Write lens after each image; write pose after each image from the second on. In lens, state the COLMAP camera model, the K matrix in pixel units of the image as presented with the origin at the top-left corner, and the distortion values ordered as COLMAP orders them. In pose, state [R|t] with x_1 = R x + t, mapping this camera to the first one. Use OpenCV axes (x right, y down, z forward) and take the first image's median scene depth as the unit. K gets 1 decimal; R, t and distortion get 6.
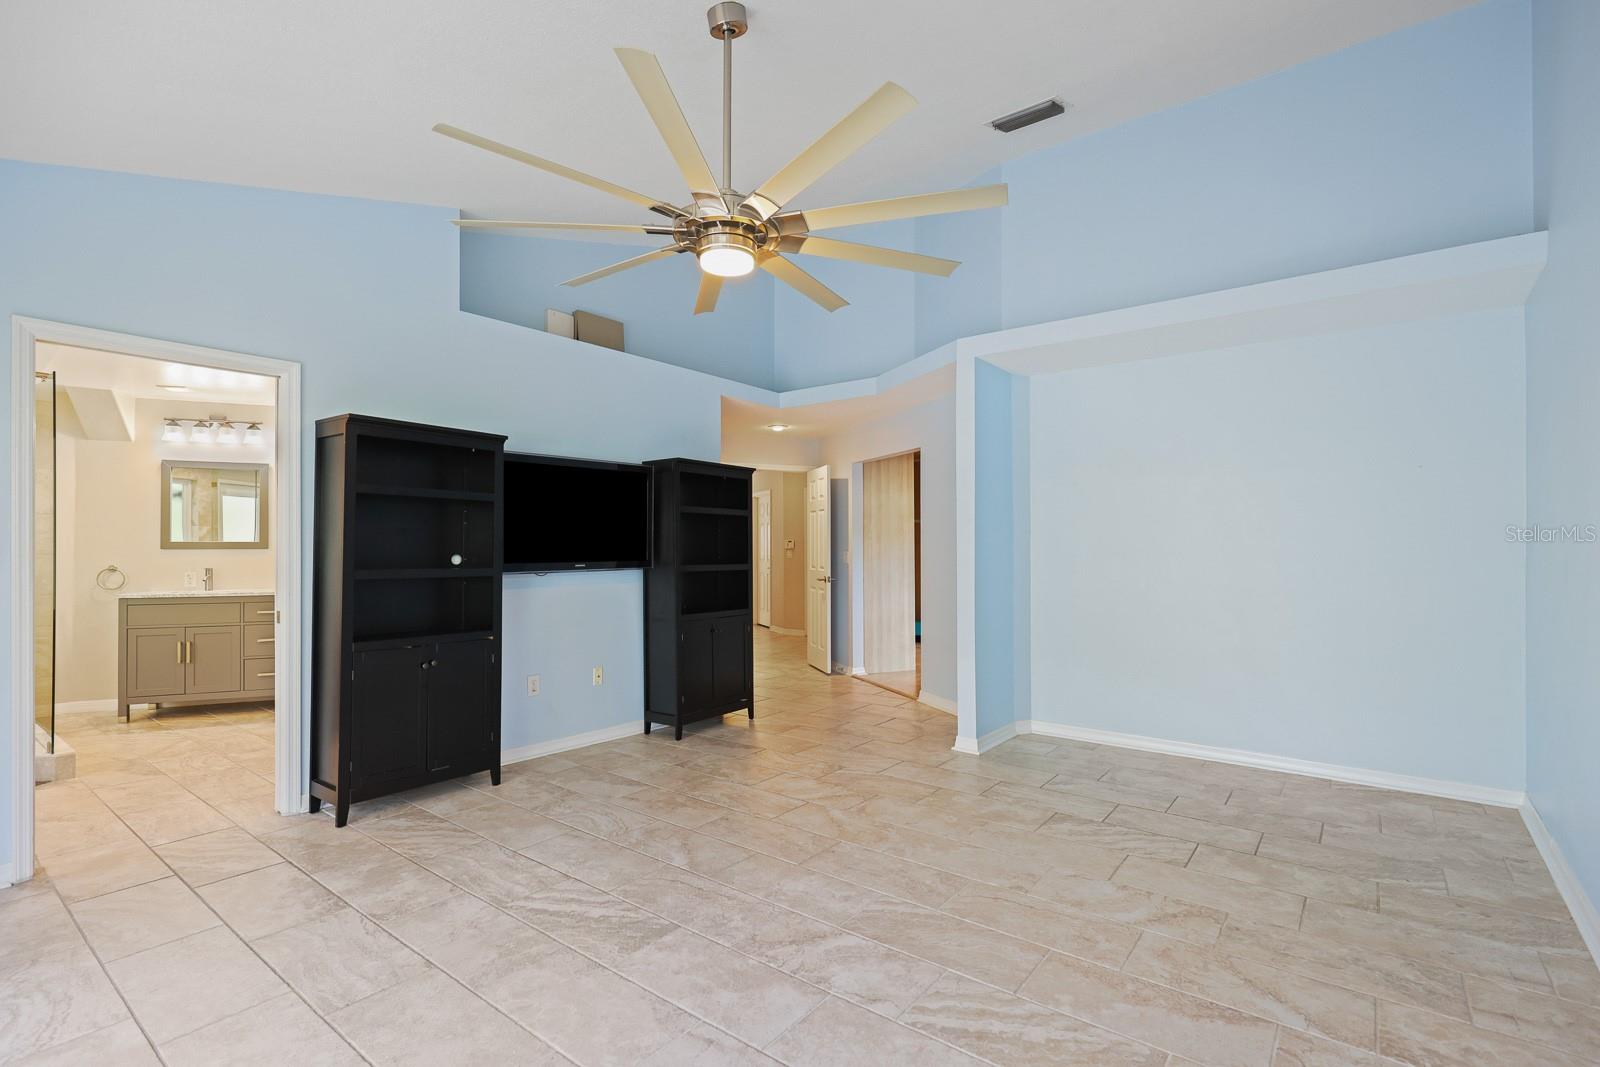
lens RADIAL K [[751.5, 0, 807.6], [0, 751.5, 547.5], [0, 0, 1]] dist [-0.000813, -0.001053]
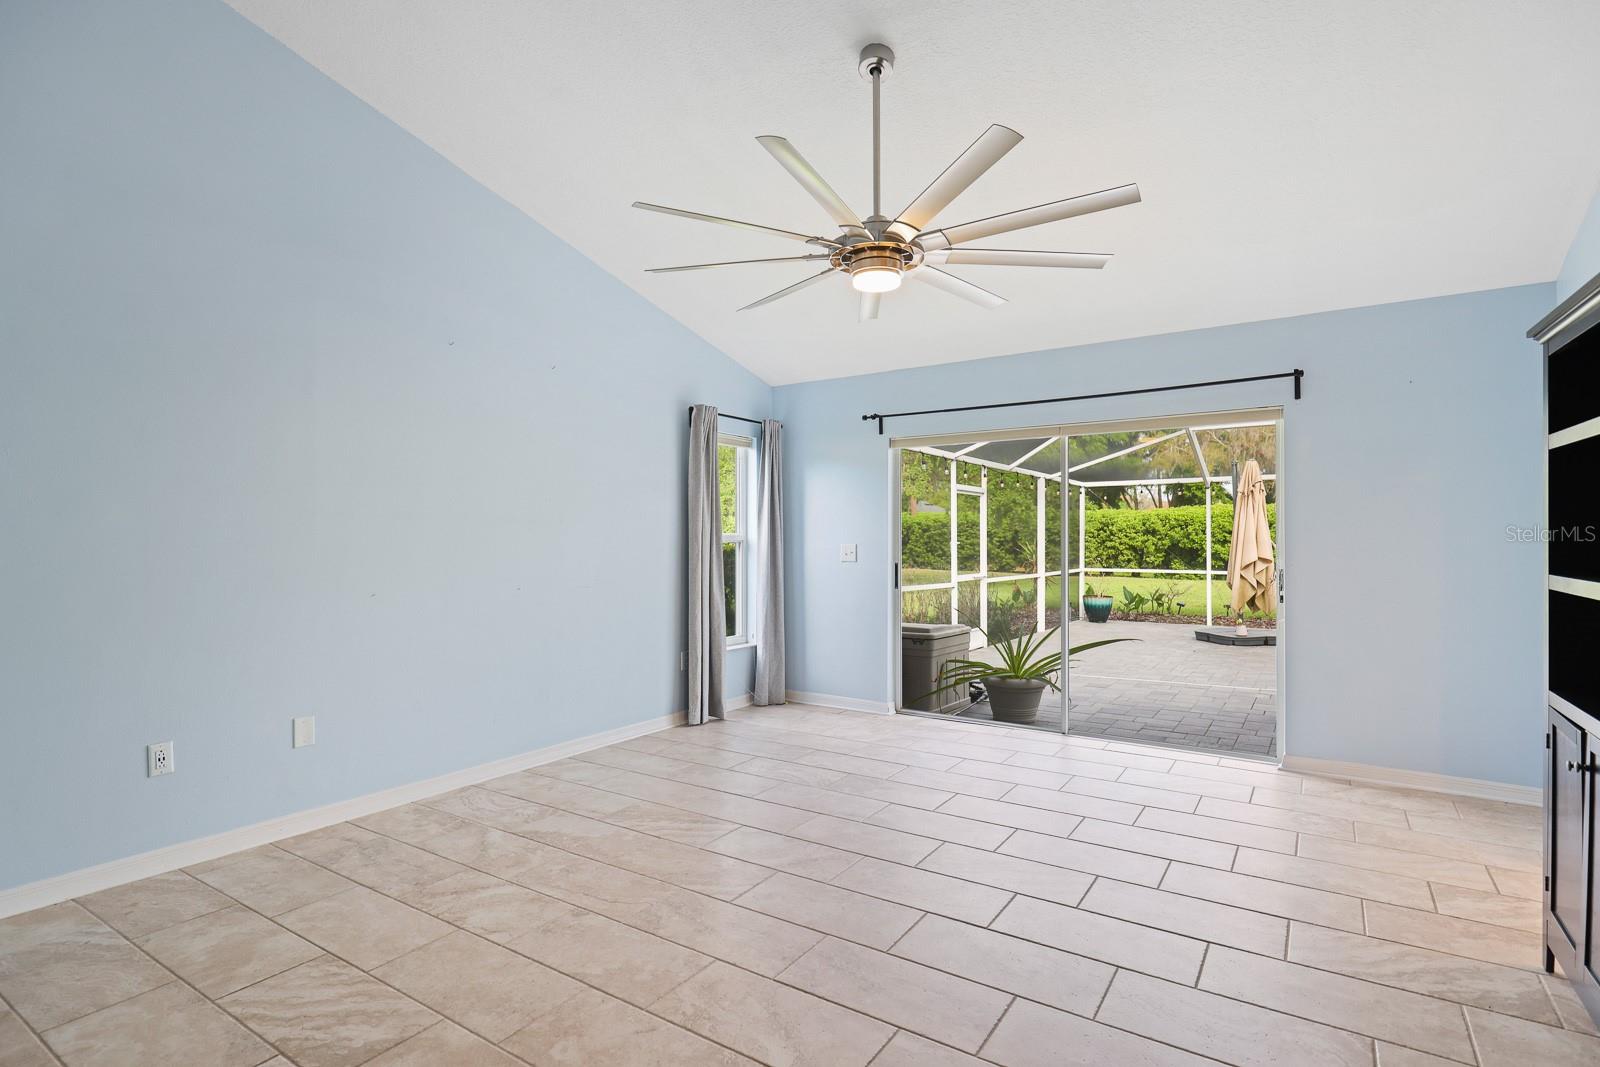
lens RADIAL K [[799.3, 0, 807.9], [0, 799.3, 538.0], [0, 0, 1]] dist [-0.000297, -0.000169]
pose [[-0.997164, 0.001434, -0.075246, 0.073522], [0.001772, 0.999989, -0.004422, 0.004058], [0.075239, -0.004543, -0.997155, 1.894856]]
